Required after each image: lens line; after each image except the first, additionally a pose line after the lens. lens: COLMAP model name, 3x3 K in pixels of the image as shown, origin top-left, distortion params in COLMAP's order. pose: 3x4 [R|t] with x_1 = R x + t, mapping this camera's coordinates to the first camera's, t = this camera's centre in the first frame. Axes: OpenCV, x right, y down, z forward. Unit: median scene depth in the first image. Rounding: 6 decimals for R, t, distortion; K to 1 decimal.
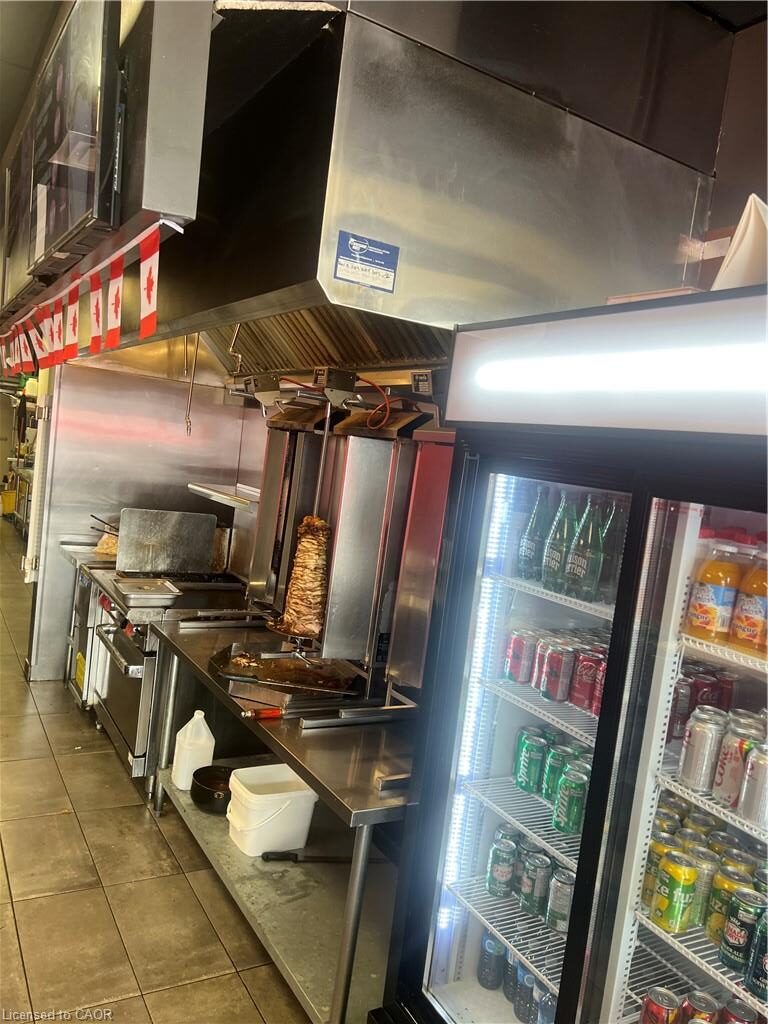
lens RADIAL K [[774.4, 0, 386.3], [0, 774.4, 516.1], [0, 0, 1]] dist [0.046603, -0.014293]
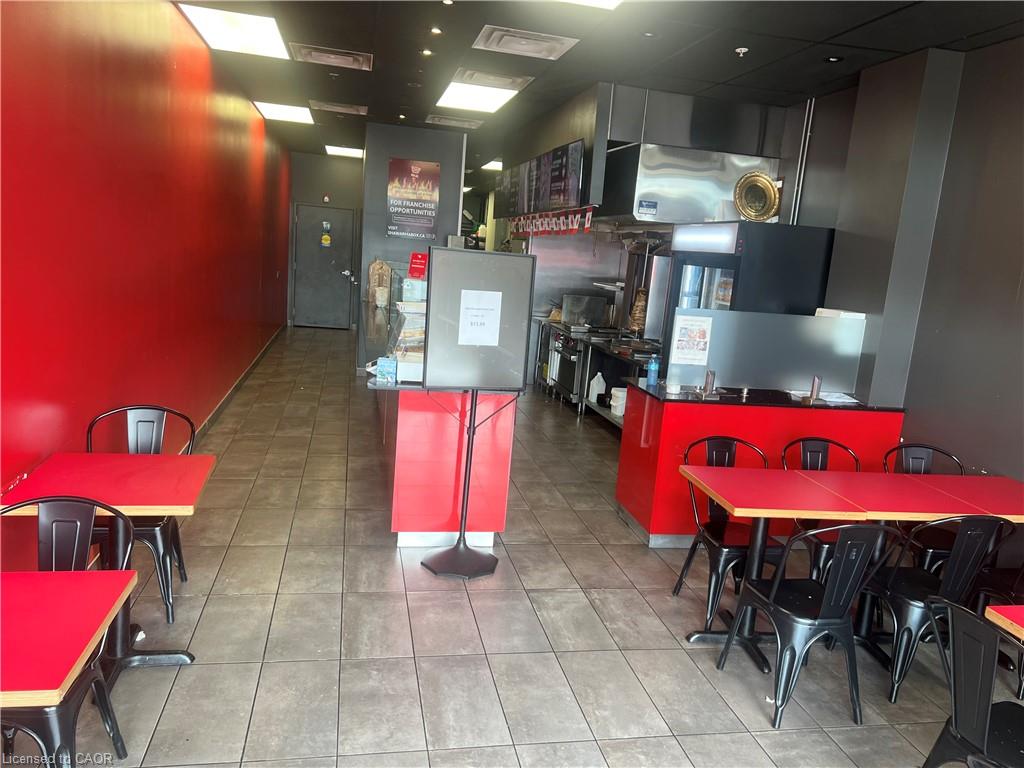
lens RADIAL K [[774.4, 0, 516.8], [0, 774.4, 387.5], [0, 0, 1]] dist [0.046603, -0.014293]
pose [[0.945504, 0.016996, -0.325167, 0.301862], [0.002359, 0.998253, 0.059037, 0.151742], [0.325602, -0.056587, 0.943812, -1.363557]]
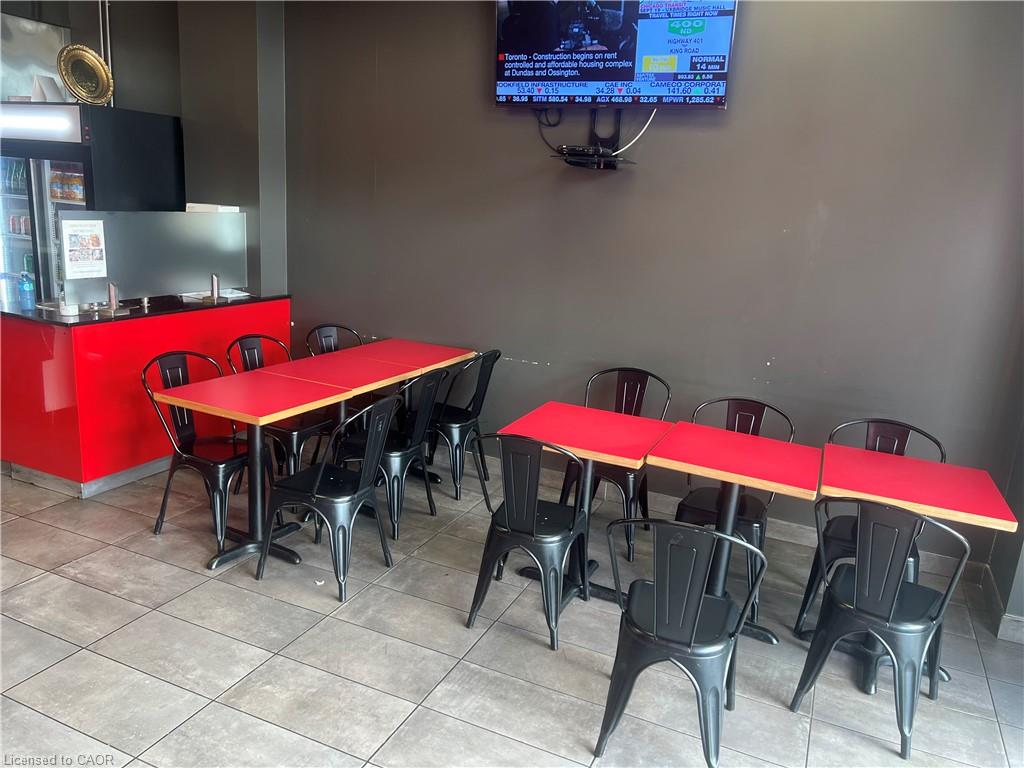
lens RADIAL K [[774.4, 0, 514.2], [0, 774.4, 386.9], [0, 0, 1]] dist [0.046603, -0.014293]
pose [[0.825201, -0.201385, 0.527719, 0.022751], [0.085734, 0.968114, 0.235383, 0.128817], [-0.558295, -0.148995, 0.816154, -1.310250]]
